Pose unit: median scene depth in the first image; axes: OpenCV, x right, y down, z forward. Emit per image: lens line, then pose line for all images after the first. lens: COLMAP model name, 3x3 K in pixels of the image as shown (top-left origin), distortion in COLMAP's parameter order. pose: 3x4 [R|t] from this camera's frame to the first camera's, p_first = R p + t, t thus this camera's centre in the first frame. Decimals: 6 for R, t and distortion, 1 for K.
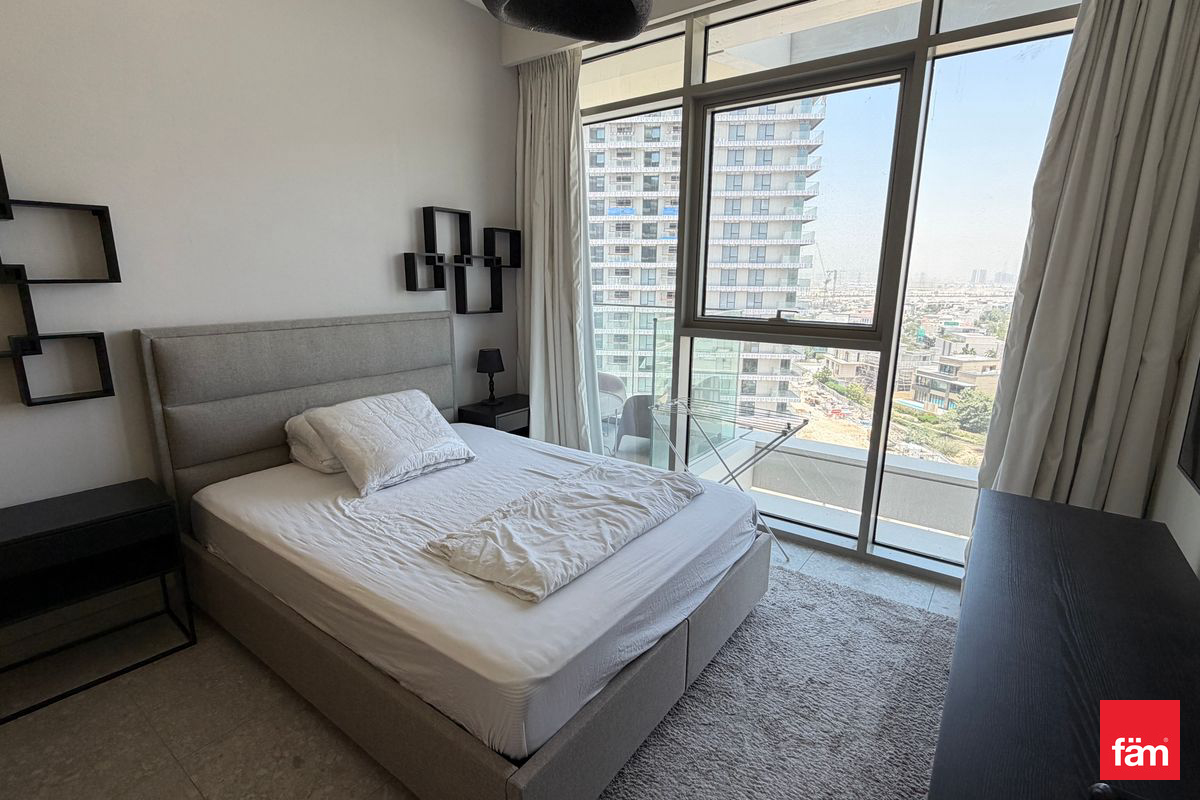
lens RADIAL K [[563.4, 0, 597.4], [0, 563.4, 397.7], [0, 0, 1]] dist [0.000473, 0.001217]
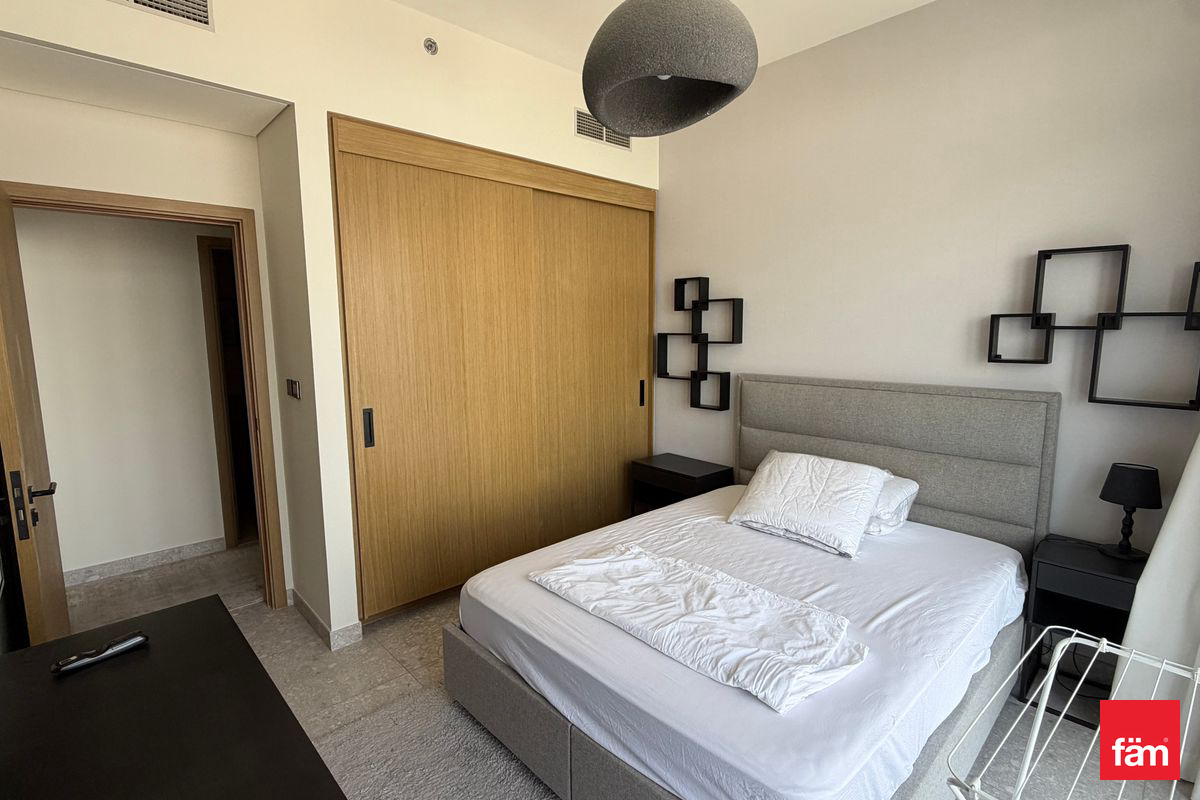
lens RADIAL K [[563.4, 0, 594.5], [0, 563.4, 402.9], [0, 0, 1]] dist [0.000473, 0.001217]
pose [[-0.174101, 0.128741, -0.976276, 0.727820], [-0.206561, 0.964585, 0.164036, -0.197226], [0.962820, 0.230219, -0.141342, 0.781504]]
